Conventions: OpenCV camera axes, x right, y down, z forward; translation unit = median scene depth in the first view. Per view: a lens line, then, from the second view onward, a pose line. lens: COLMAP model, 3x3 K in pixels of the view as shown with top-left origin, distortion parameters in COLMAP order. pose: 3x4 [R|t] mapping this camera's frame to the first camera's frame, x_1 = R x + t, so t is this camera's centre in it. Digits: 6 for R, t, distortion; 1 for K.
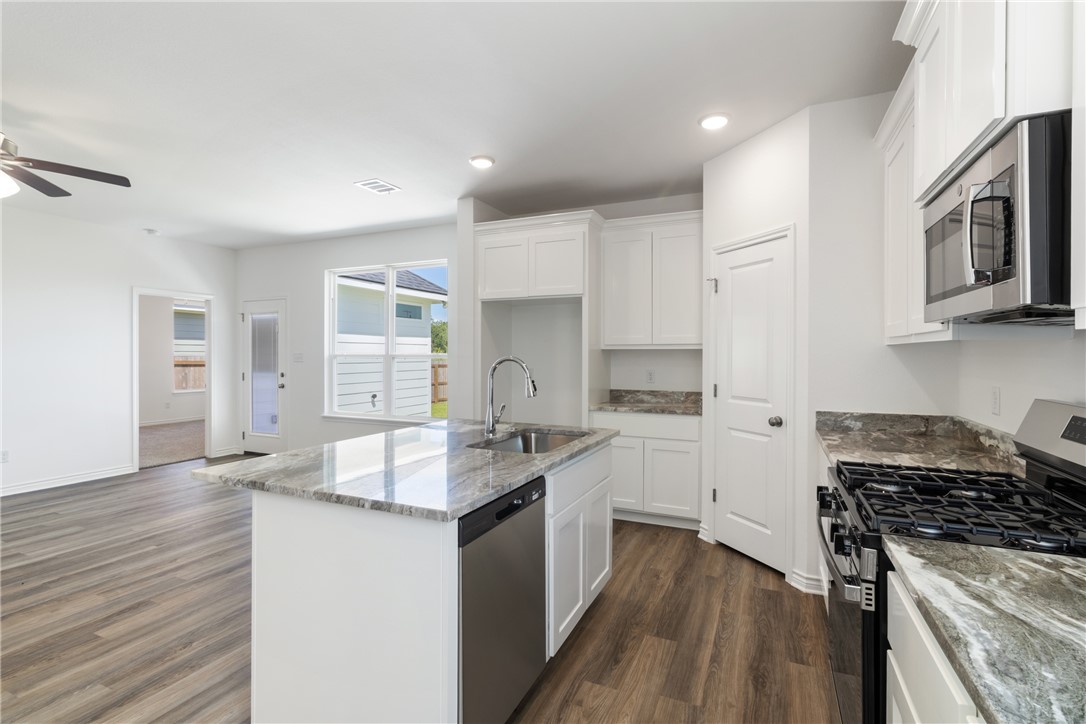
lens RADIAL K [[505.2, 0, 545.4], [0, 505.2, 357.1], [0, 0, 1]] dist [0.001230, 0.000202]
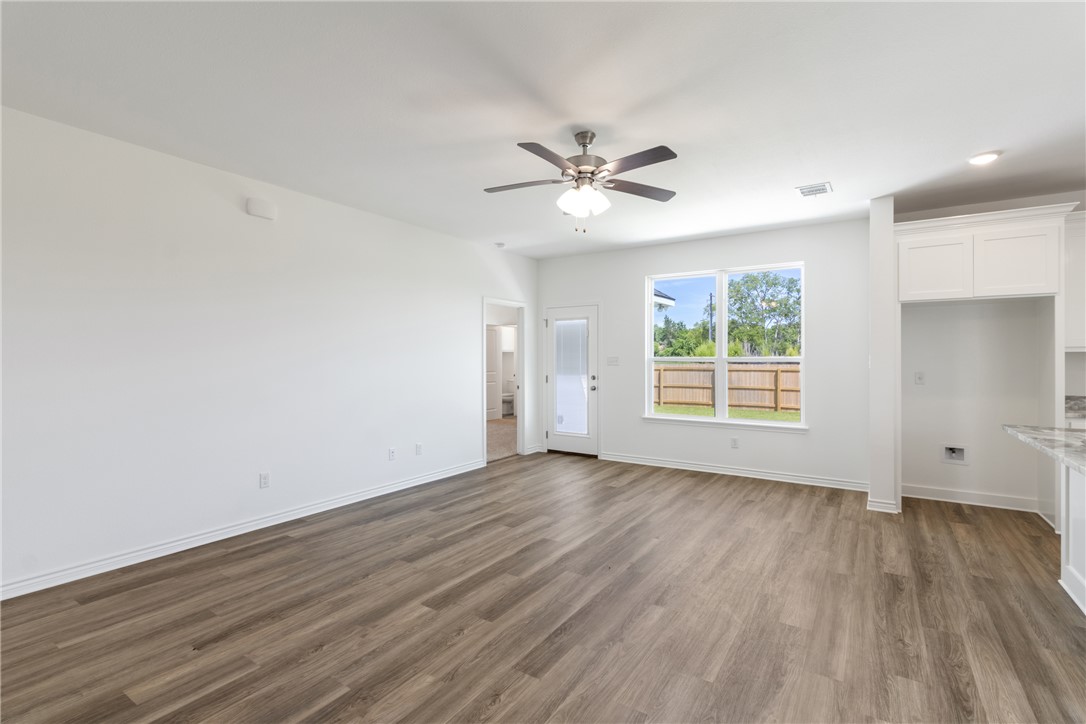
lens RADIAL K [[505.2, 0, 542.2], [0, 505.2, 352.1], [0, 0, 1]] dist [0.001230, 0.000202]
pose [[0.986076, -0.001777, -0.166288, -0.650352], [-0.001372, 0.999822, -0.018817, 0.003034], [0.166292, 0.018783, 0.985898, -0.069430]]
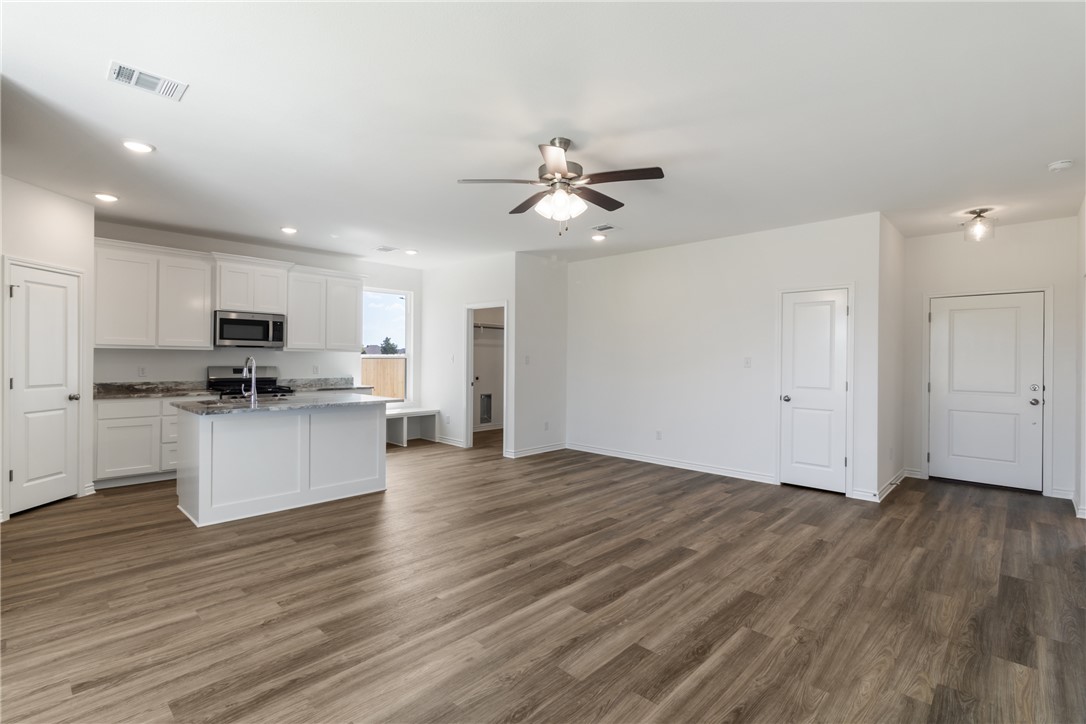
lens RADIAL K [[505.2, 0, 541.3], [0, 505.2, 356.8], [0, 0, 1]] dist [0.001230, 0.000202]
pose [[-0.939885, -0.007940, 0.341398, -0.932516], [-0.006961, 0.999967, 0.004093, -0.005597], [-0.341420, 0.001471, -0.939910, 1.322782]]
